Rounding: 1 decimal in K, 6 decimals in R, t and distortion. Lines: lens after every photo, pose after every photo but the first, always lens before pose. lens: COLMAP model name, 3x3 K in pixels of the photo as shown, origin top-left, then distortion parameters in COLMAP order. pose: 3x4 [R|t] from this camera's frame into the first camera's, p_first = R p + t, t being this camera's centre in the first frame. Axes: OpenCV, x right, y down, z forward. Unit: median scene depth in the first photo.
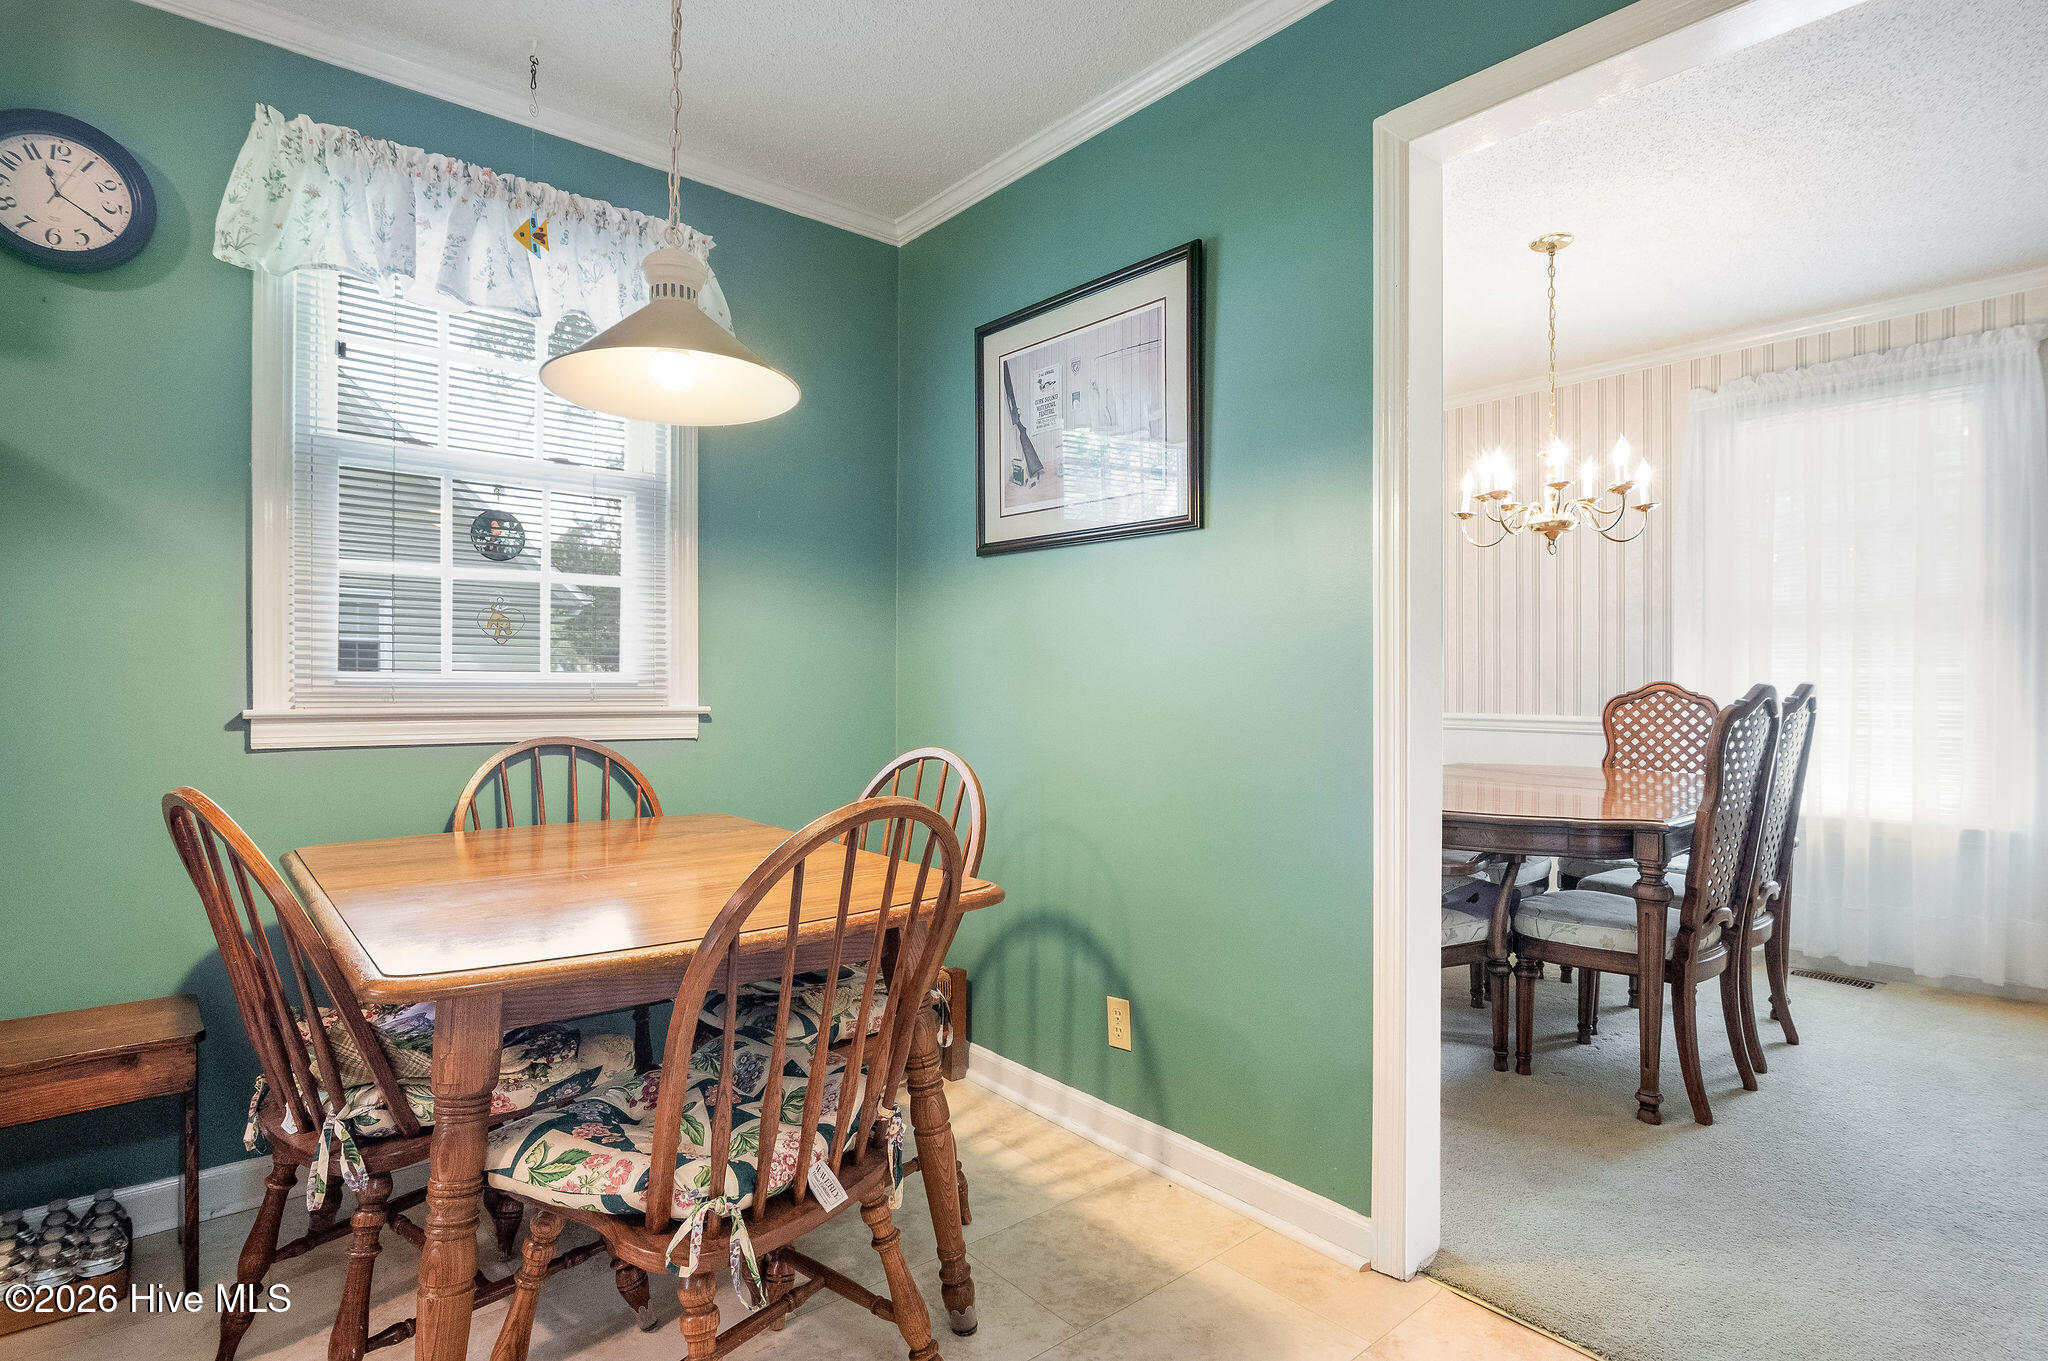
lens RADIAL K [[999.3, 0, 1030.4], [0, 999.3, 677.4], [0, 0, 1]] dist [-0.022746, -0.000713]
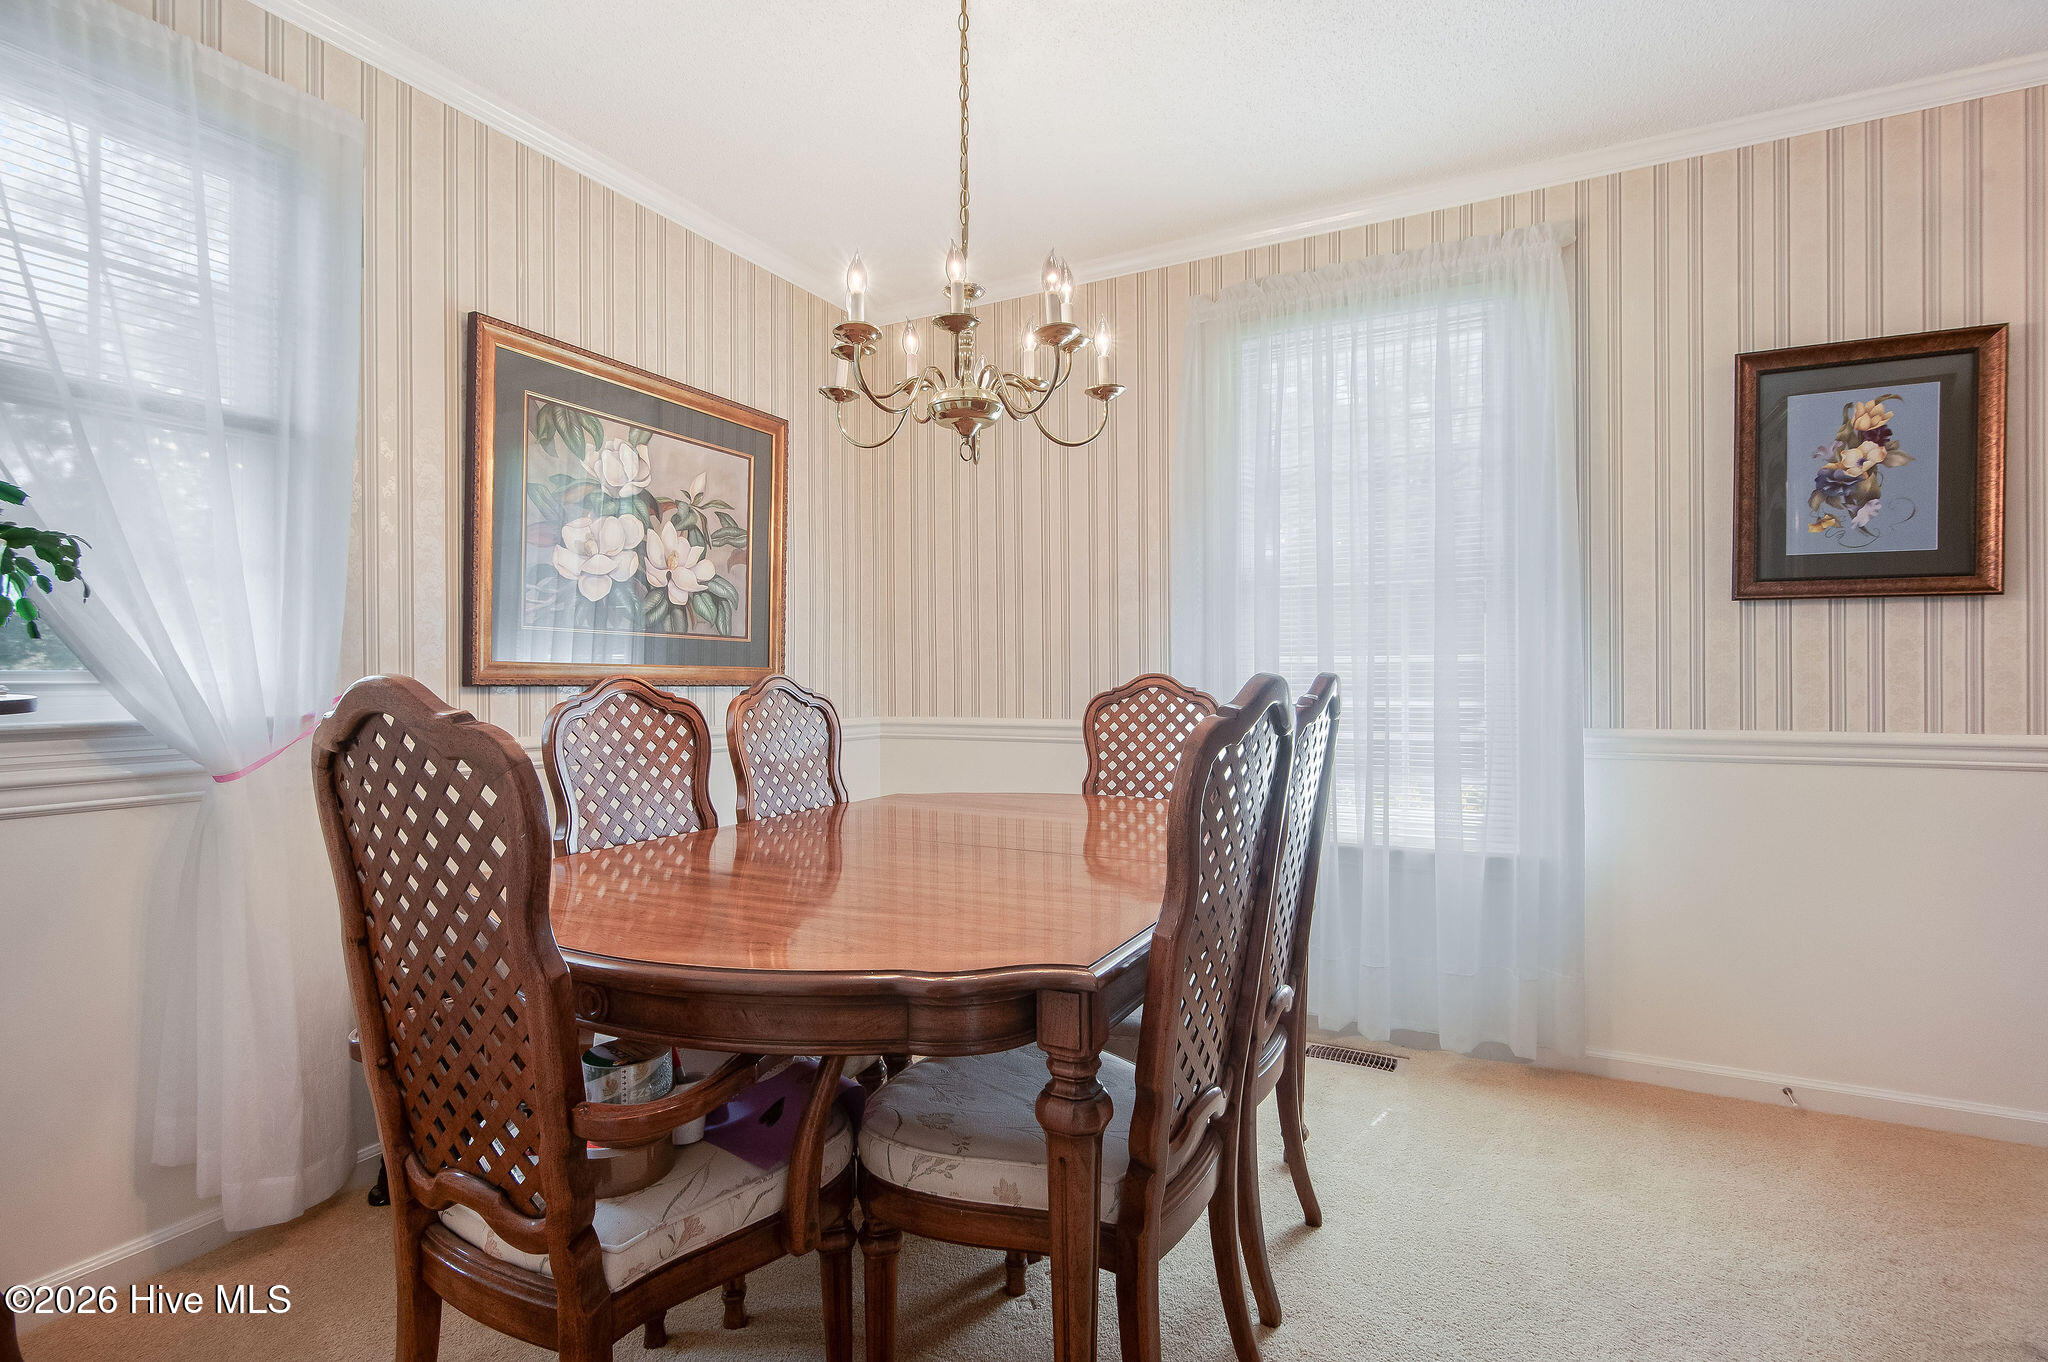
lens RADIAL K [[980.1, 0, 1018.0], [0, 980.1, 671.8], [0, 0, 1]] dist [-0.014902, -0.000094]
pose [[0.927232, -0.005043, 0.374454, 0.278911], [0.006035, 0.999981, -0.001476, 0.003380], [-0.374439, 0.003629, 0.927244, 0.371588]]
